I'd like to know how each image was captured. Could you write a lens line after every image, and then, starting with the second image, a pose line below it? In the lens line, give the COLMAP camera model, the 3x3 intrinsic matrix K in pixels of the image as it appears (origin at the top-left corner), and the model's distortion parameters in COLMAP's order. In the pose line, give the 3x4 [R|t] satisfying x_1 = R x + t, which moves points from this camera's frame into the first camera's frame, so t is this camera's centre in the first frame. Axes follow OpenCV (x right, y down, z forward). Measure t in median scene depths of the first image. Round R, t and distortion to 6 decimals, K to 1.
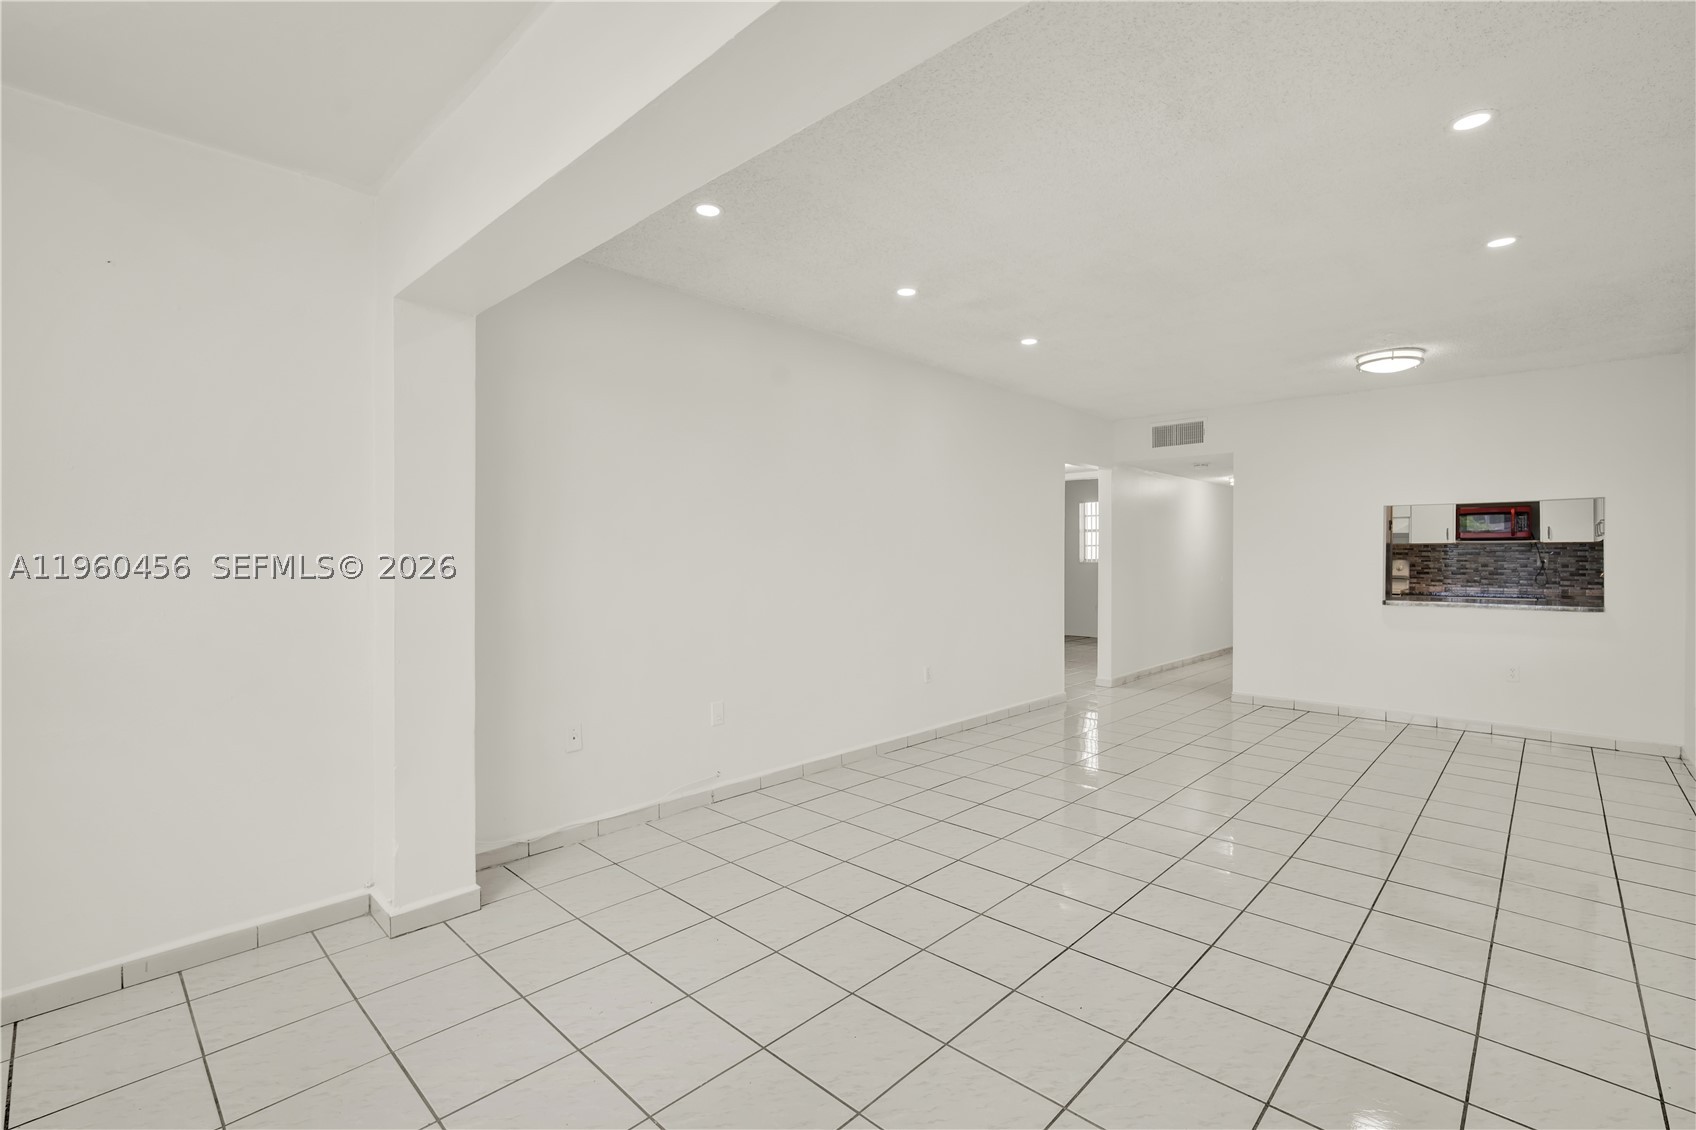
lens RADIAL K [[748.9, 0, 846.3], [0, 748.9, 550.8], [0, 0, 1]] dist [0.019929, 0.000174]
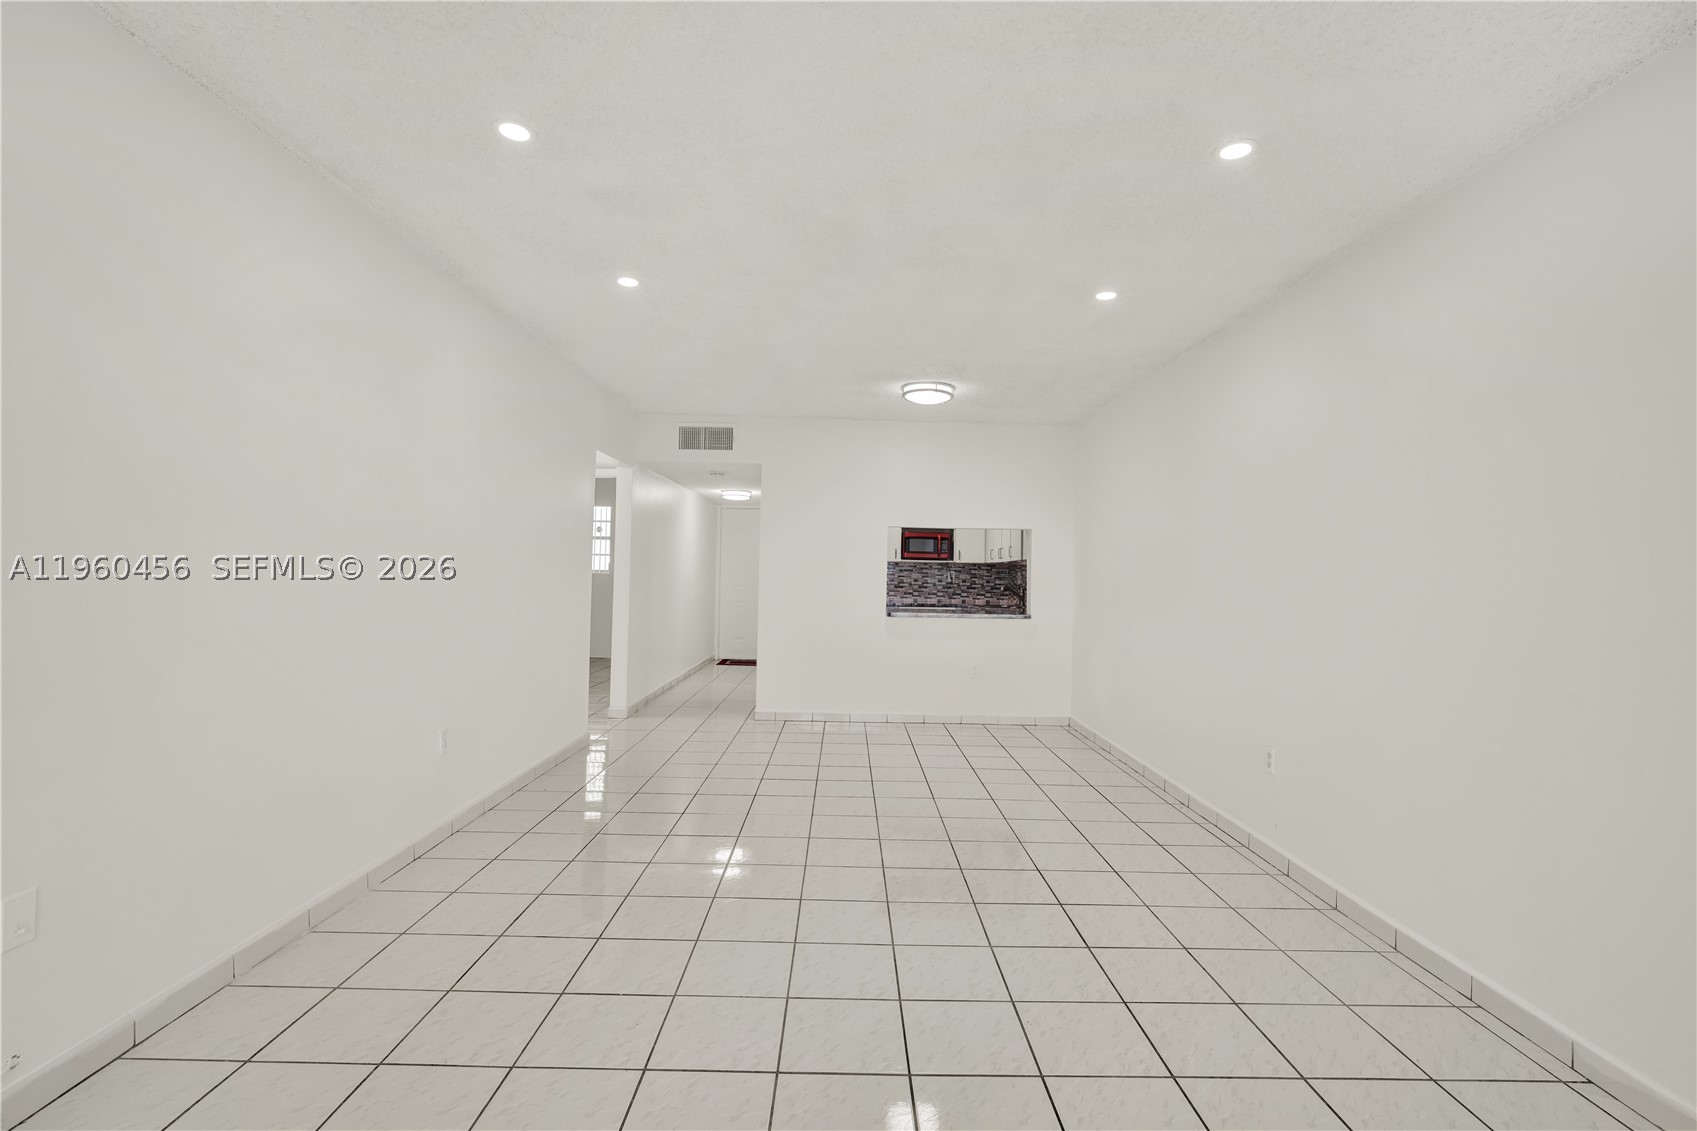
lens RADIAL K [[757.6, 0, 850.2], [0, 757.6, 552.2], [0, 0, 1]] dist [-0.002280, -0.000270]
pose [[0.725451, 0.031373, 0.687559, -0.074340], [-0.024011, 0.999506, -0.020273, 0.001680], [-0.687855, -0.001802, 0.725846, 0.202189]]
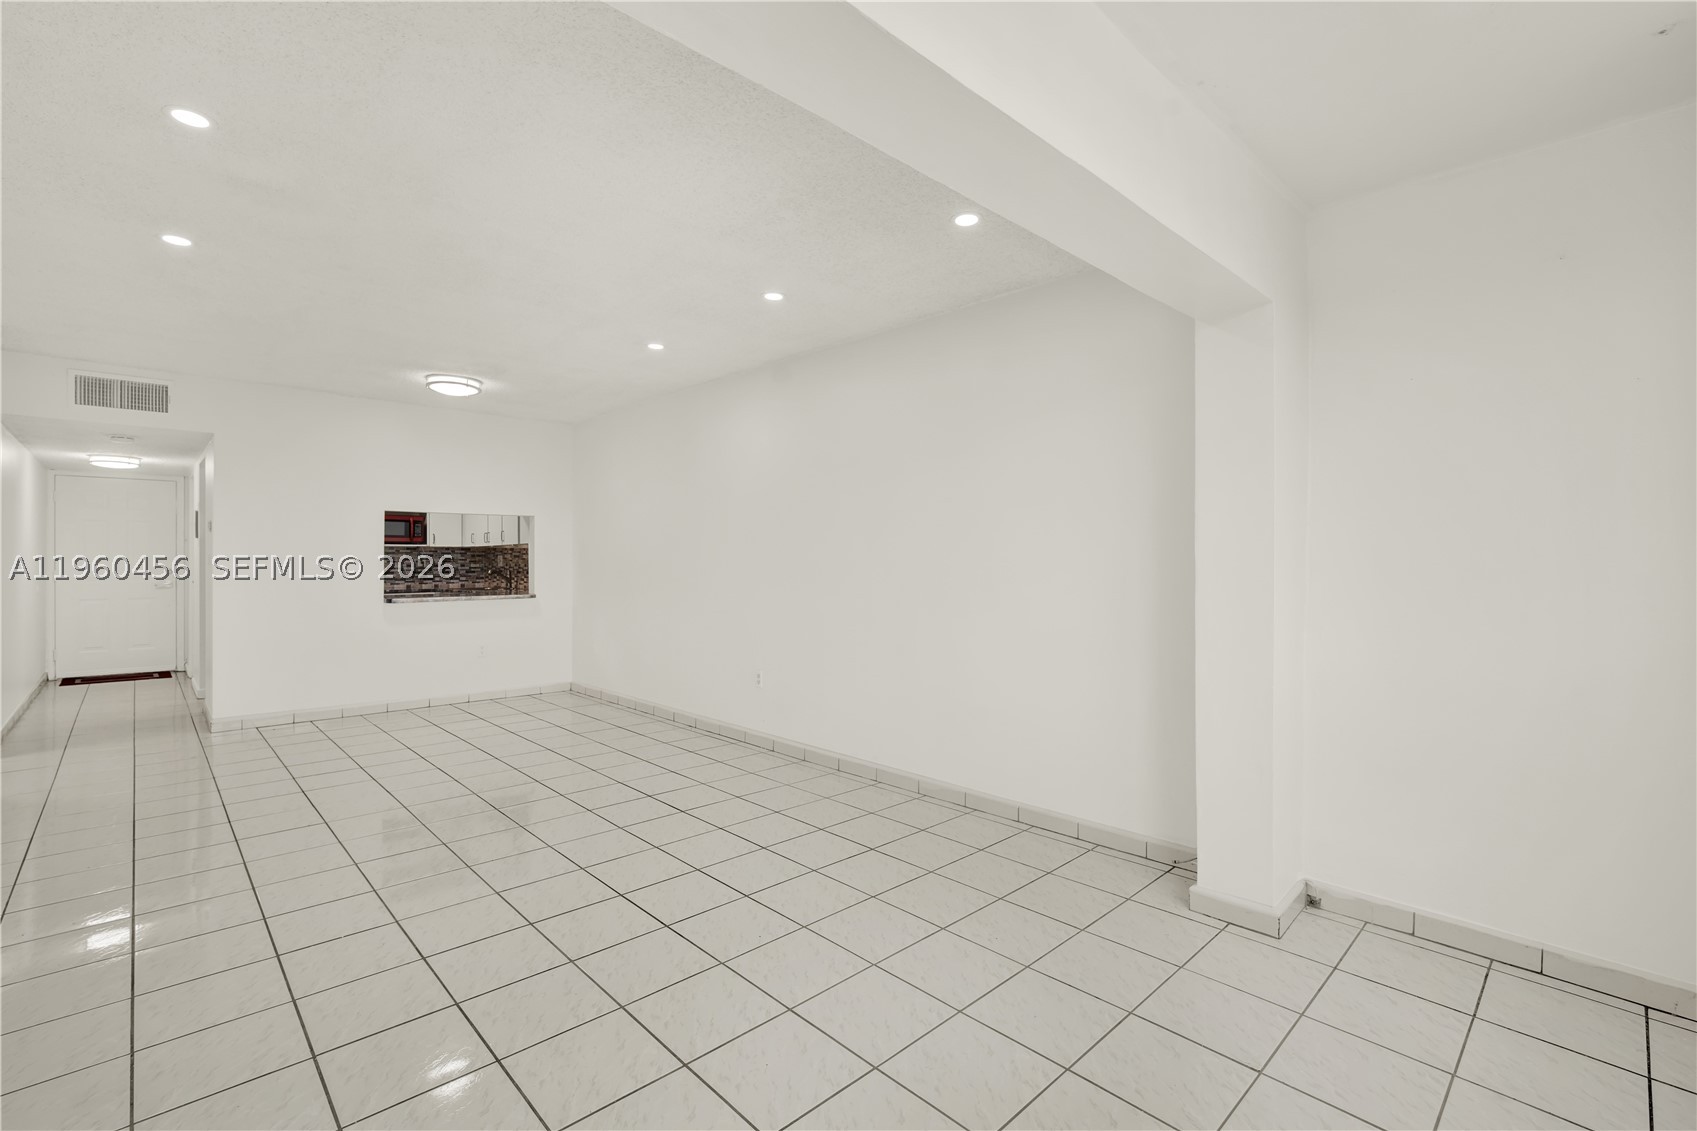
lens RADIAL K [[748.3, 0, 852.5], [0, 748.3, 557.7], [0, 0, 1]] dist [-0.001665, -0.000419]
pose [[0.056391, 0.000537, 0.998409, -0.268637], [-0.008414, 0.999965, -0.000063, 0.001496], [-0.998373, -0.008397, 0.056394, 0.243370]]
